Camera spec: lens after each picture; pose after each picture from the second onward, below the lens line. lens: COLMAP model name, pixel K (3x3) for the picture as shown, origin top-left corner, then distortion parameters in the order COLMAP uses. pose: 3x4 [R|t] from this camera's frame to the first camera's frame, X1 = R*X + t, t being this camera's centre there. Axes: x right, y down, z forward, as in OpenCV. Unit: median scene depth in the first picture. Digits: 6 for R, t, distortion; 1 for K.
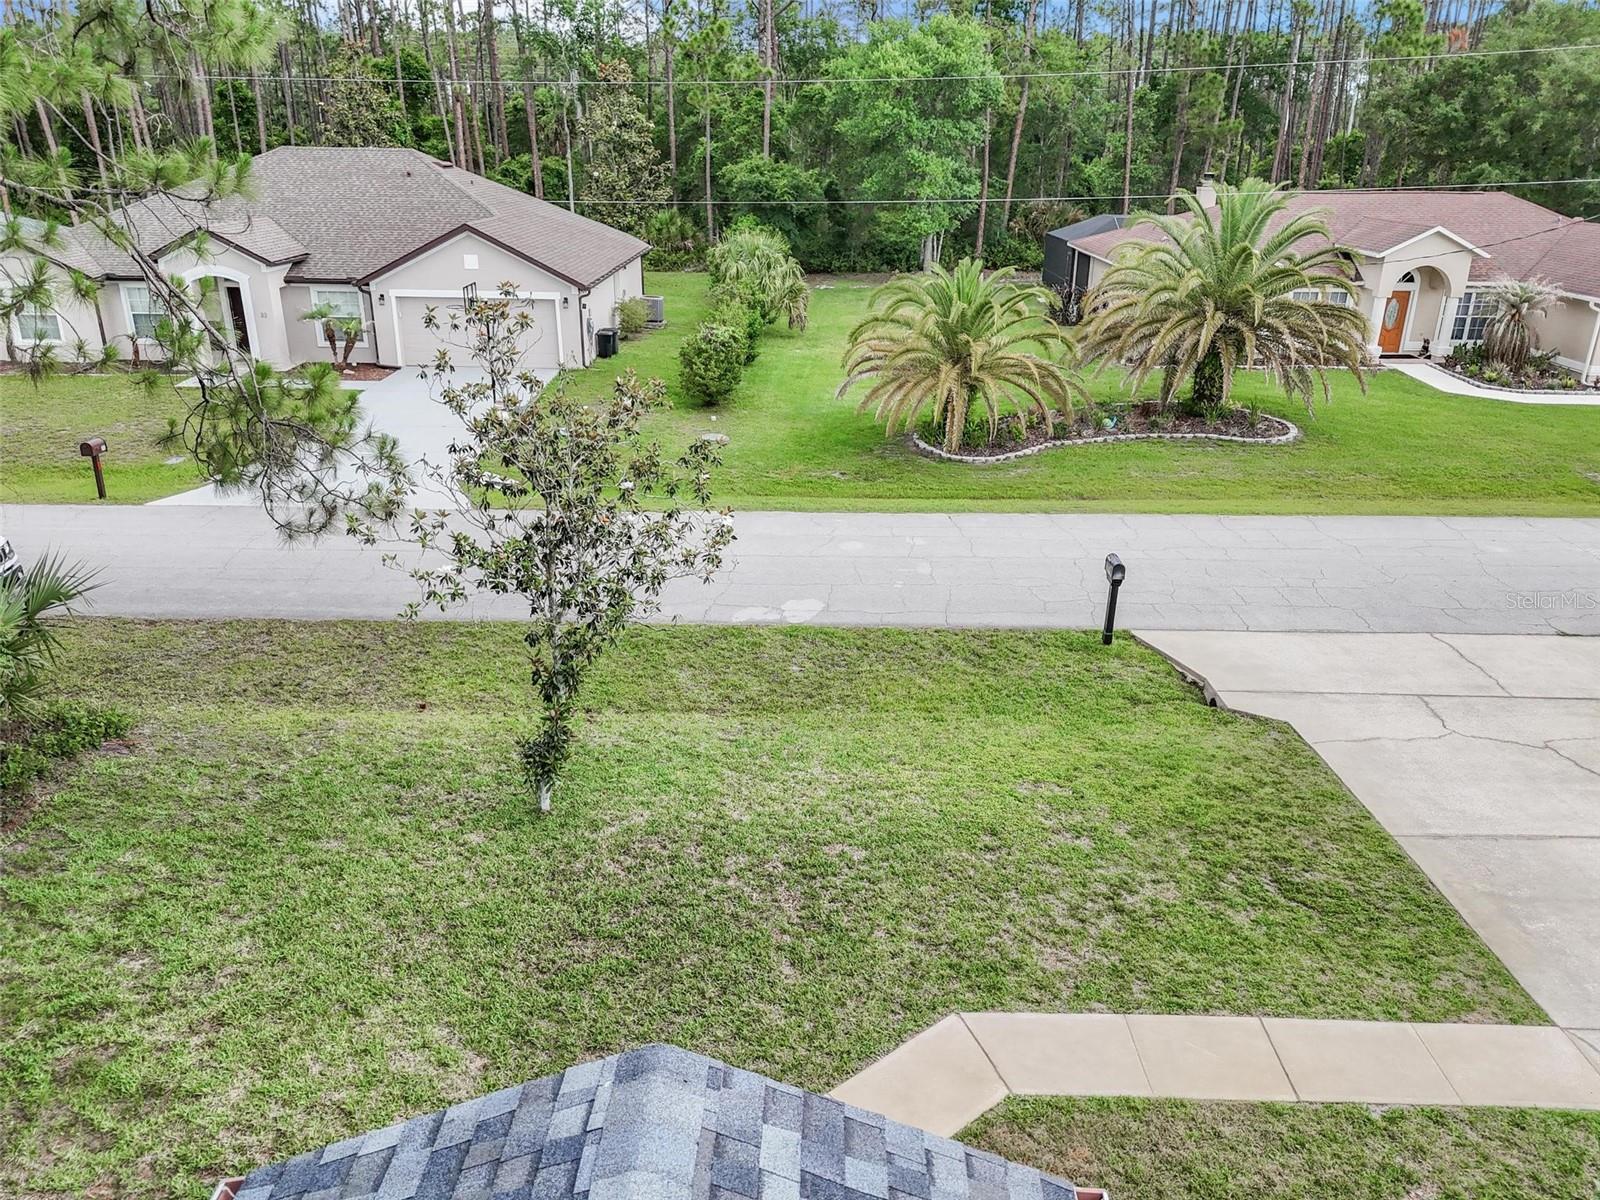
lens RADIAL K [[1168.5, 0, 801.3], [0, 1168.5, 602.8], [0, 0, 1]] dist [0.084904, -0.086585]
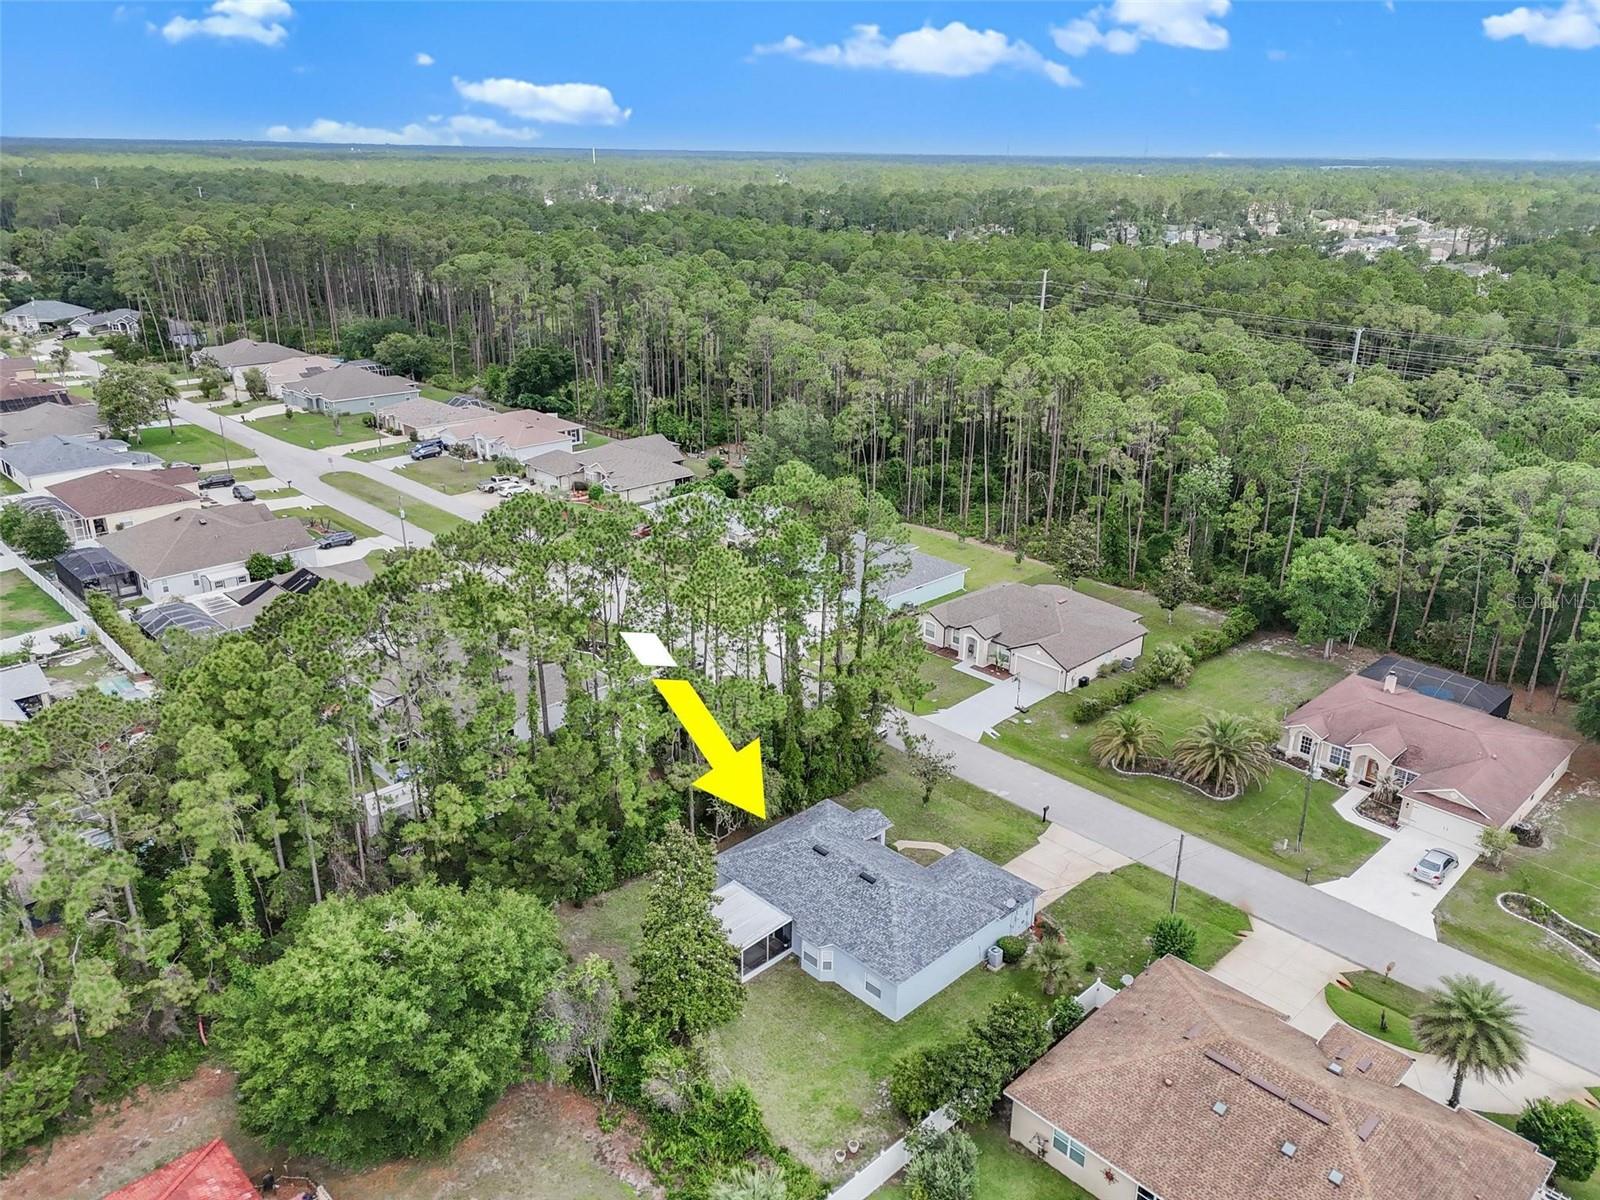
lens RADIAL K [[1168.5, 0, 801.3], [0, 1168.5, 602.8], [0, 0, 1]] dist [0.084904, -0.086585]
pose [[0.706781, 0.257734, -0.658812, 3.082865], [-0.268172, 0.959378, 0.087620, -1.219392], [0.654633, 0.114747, 0.747188, -4.205729]]
